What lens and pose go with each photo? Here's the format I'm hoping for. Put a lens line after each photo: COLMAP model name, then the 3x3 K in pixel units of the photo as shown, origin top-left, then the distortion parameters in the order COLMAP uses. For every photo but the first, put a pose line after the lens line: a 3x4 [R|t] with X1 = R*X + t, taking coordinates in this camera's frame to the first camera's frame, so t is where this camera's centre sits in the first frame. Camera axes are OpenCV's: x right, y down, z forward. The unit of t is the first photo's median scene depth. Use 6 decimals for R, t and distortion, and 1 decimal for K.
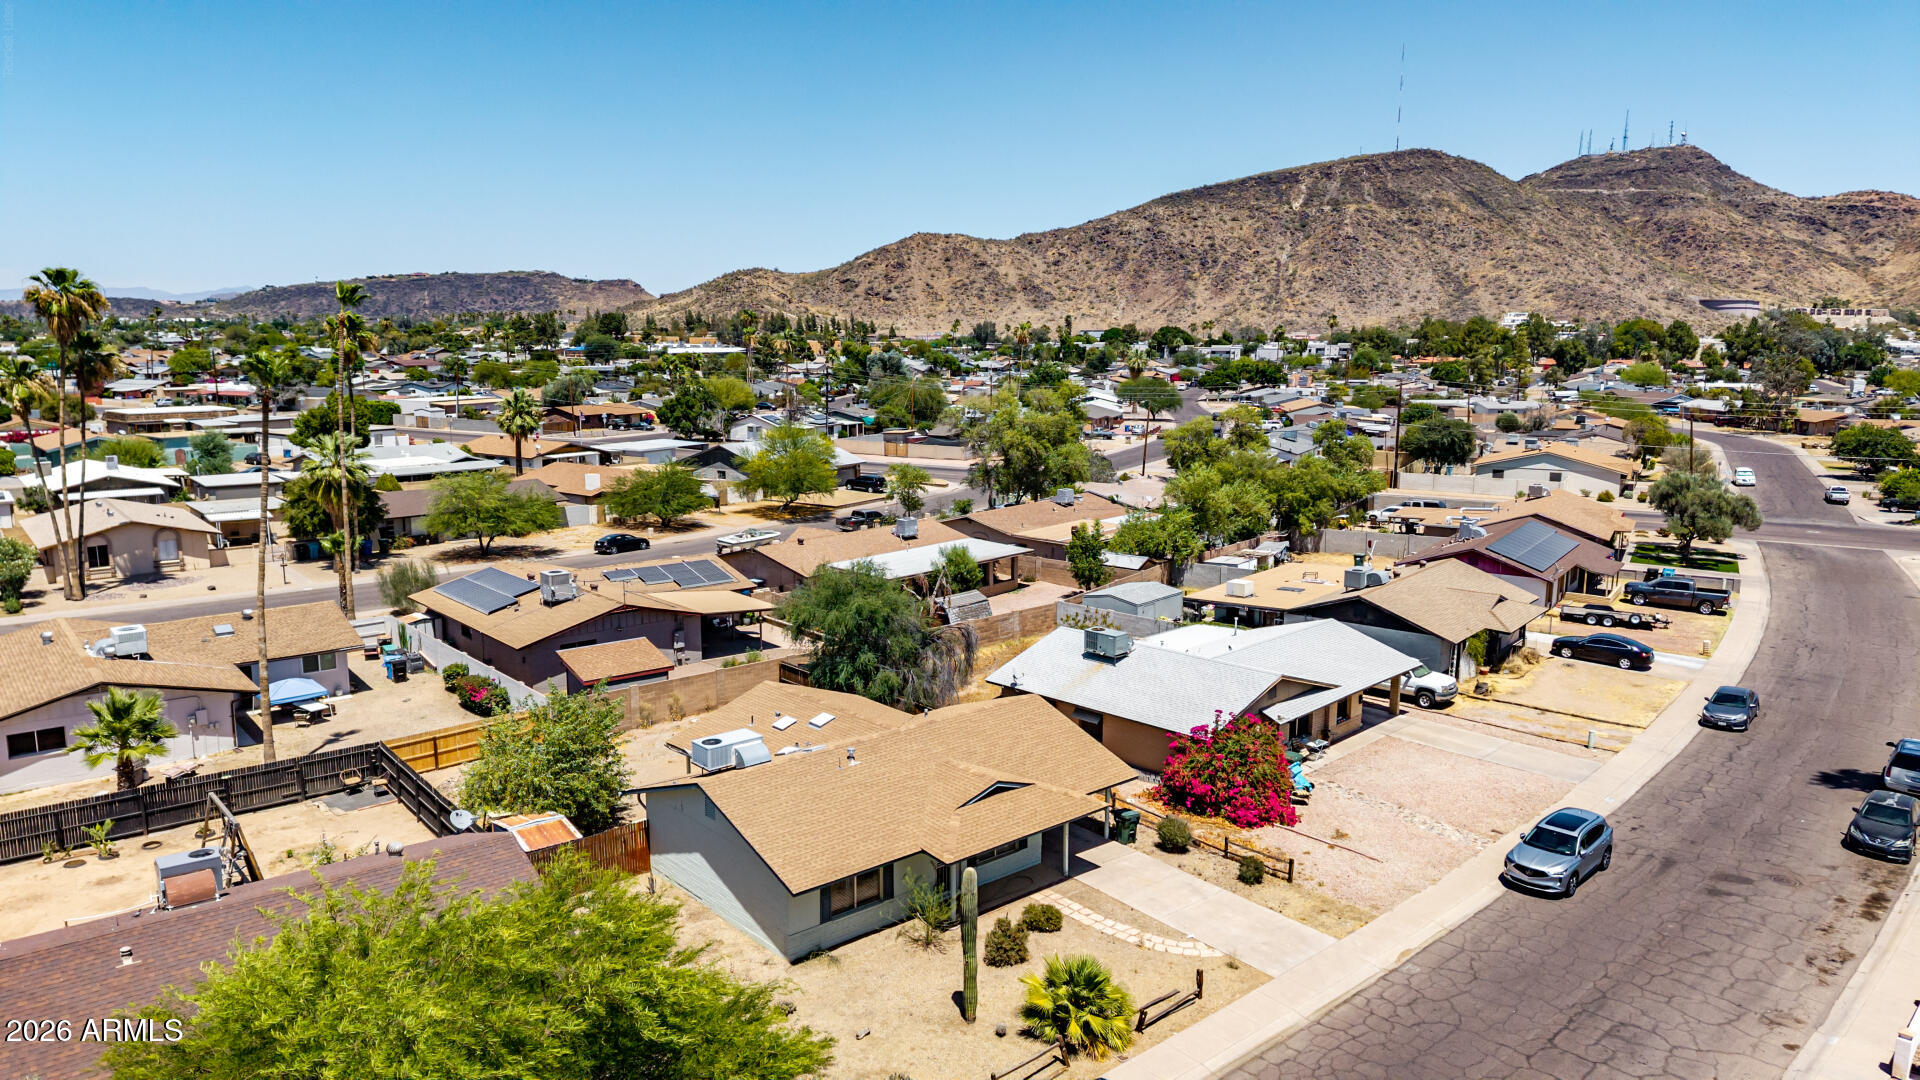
lens RADIAL K [[1279.9, 0, 959.1], [0, 1279.9, 537.7], [0, 0, 1]] dist [0.032439, -0.034351]
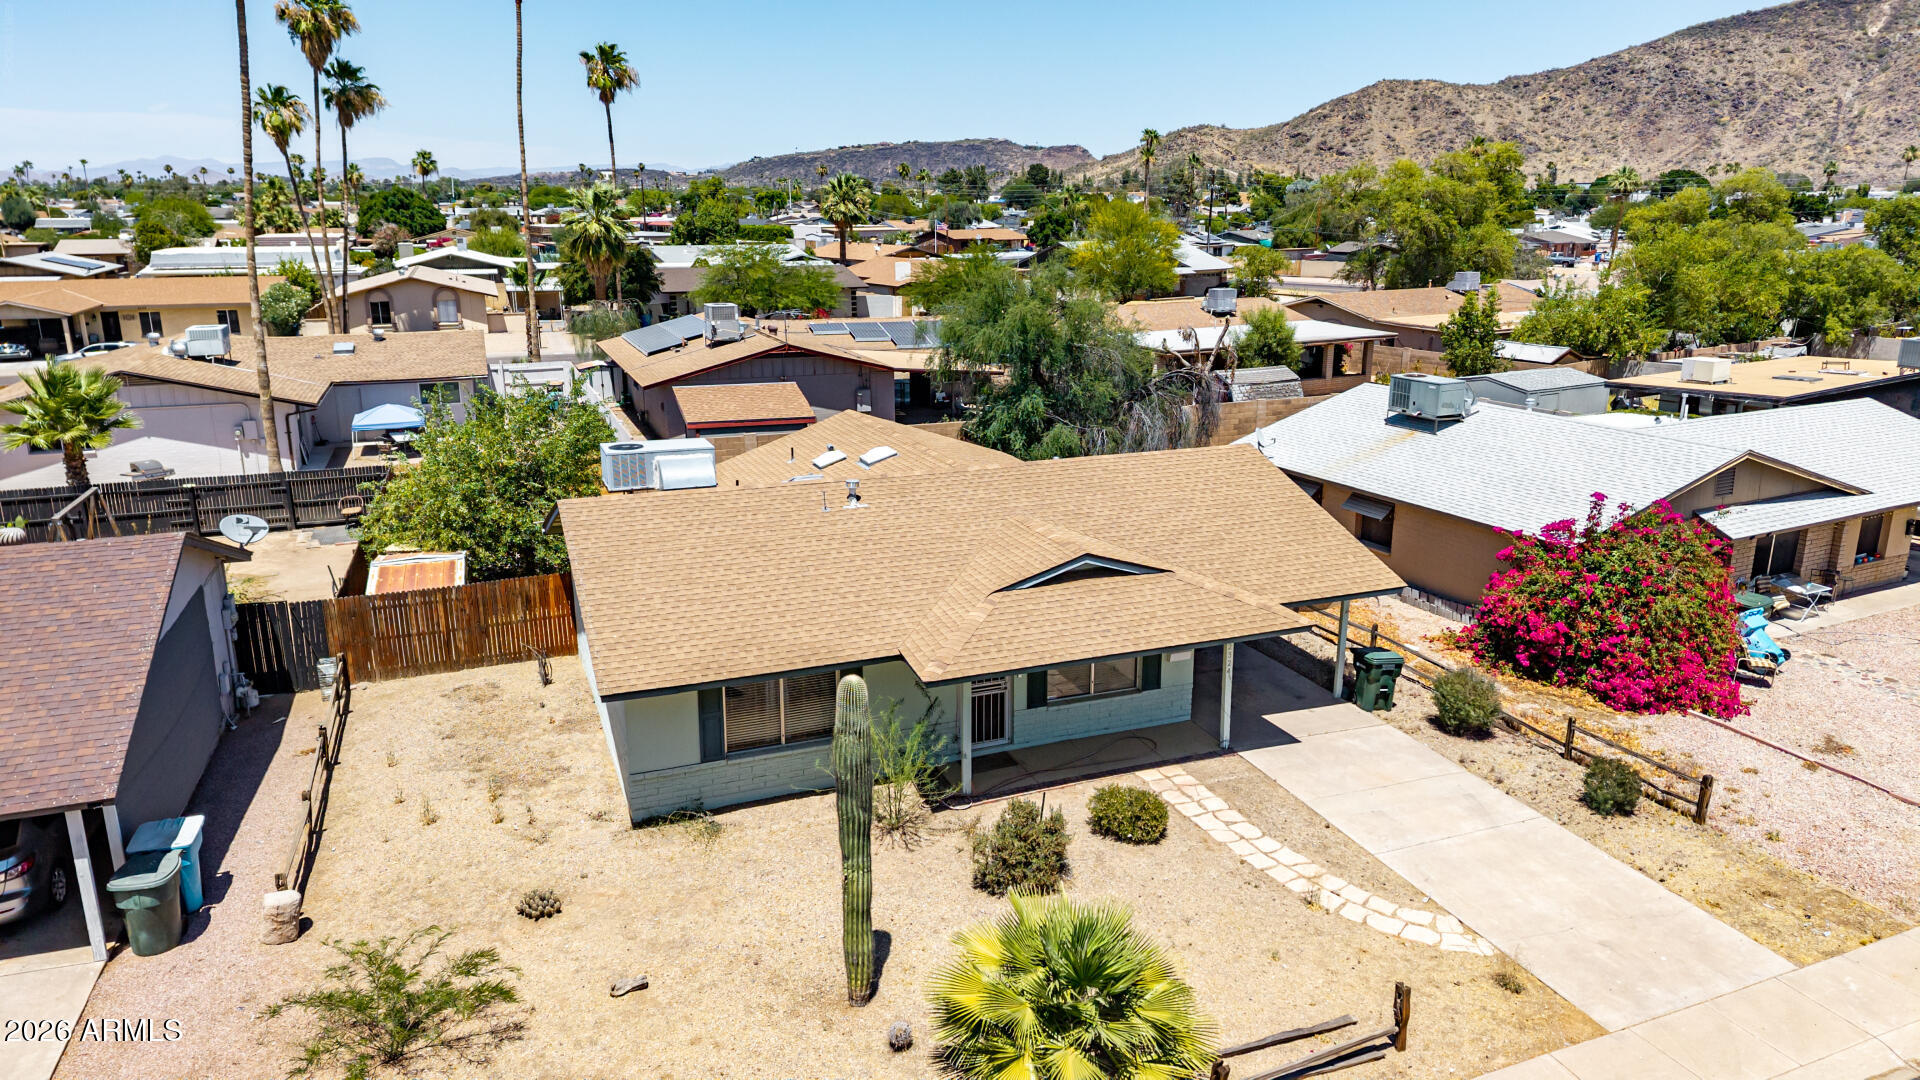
lens RADIAL K [[1279.9, 0, 962.2], [0, 1279.9, 542.9], [0, 0, 1]] dist [0.032439, -0.034351]
pose [[0.944228, 0.082279, -0.318849, 0.082891], [-0.049680, 0.992792, 0.109069, 0.073070], [0.325524, -0.087146, 0.941509, 0.271482]]
